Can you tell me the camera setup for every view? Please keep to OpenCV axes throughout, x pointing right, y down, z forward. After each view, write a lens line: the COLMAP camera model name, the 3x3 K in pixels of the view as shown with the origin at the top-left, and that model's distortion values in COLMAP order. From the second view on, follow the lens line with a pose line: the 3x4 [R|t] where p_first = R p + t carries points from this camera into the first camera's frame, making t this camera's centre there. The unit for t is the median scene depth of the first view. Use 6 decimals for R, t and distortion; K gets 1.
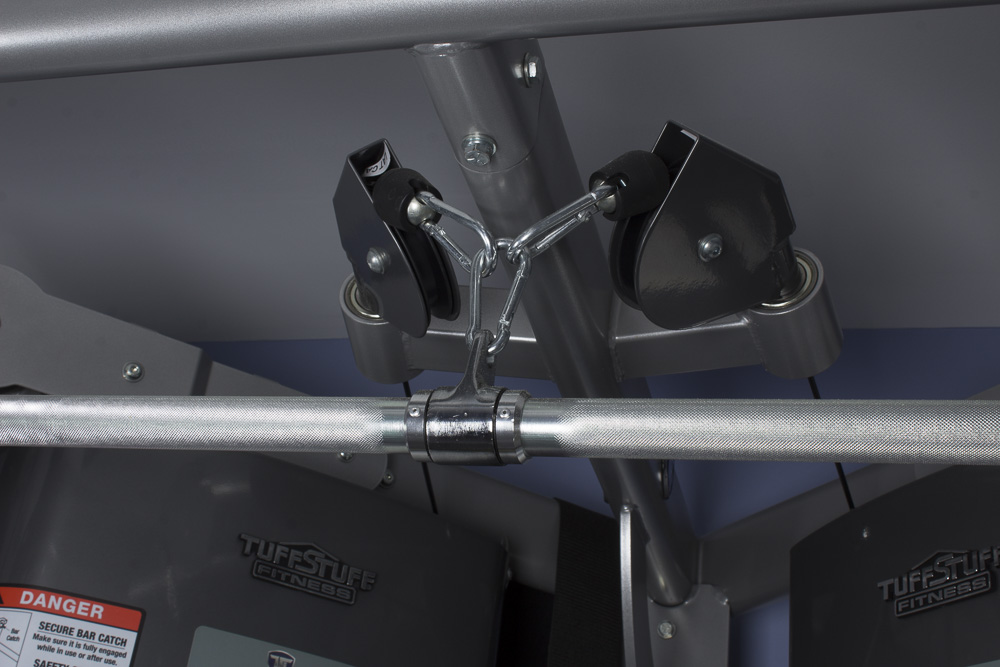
lens RADIAL K [[1352.5, 0, 500.0], [0, 1352.5, 333.5], [0, 0, 1]] dist [-0.017412, -0.007004]
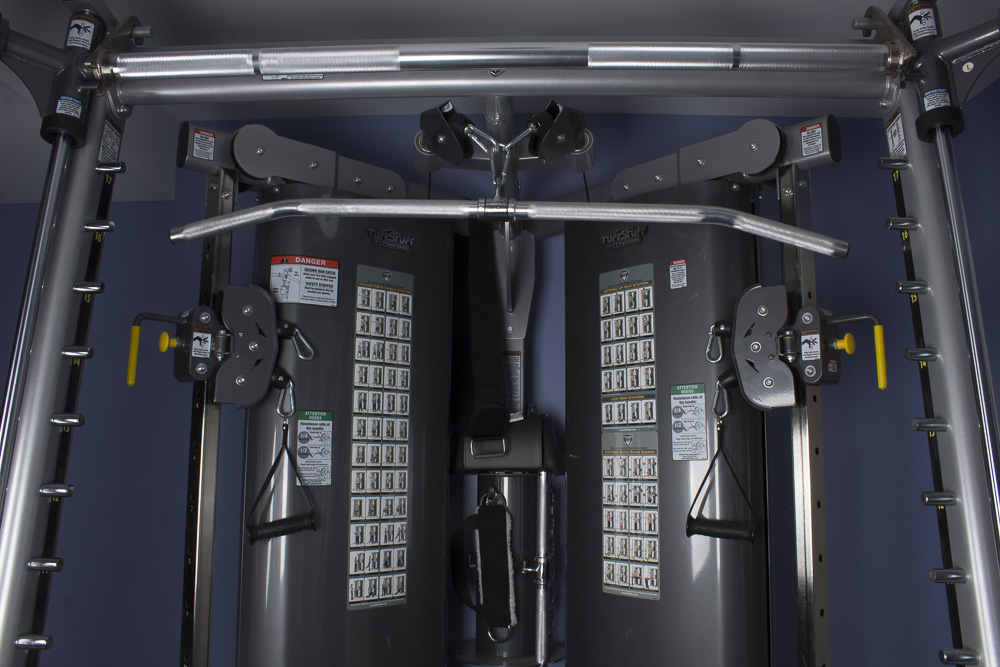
lens RADIAL K [[822.9, 0, 500.0], [0, 822.9, 333.5], [0, 0, 1]] dist [-0.129133, 0.003090]
pose [[0.972137, -0.078993, 0.220703, -0.332848], [-0.006400, 0.932217, 0.361843, -0.255903], [-0.234326, -0.353173, 0.905737, -0.609368]]
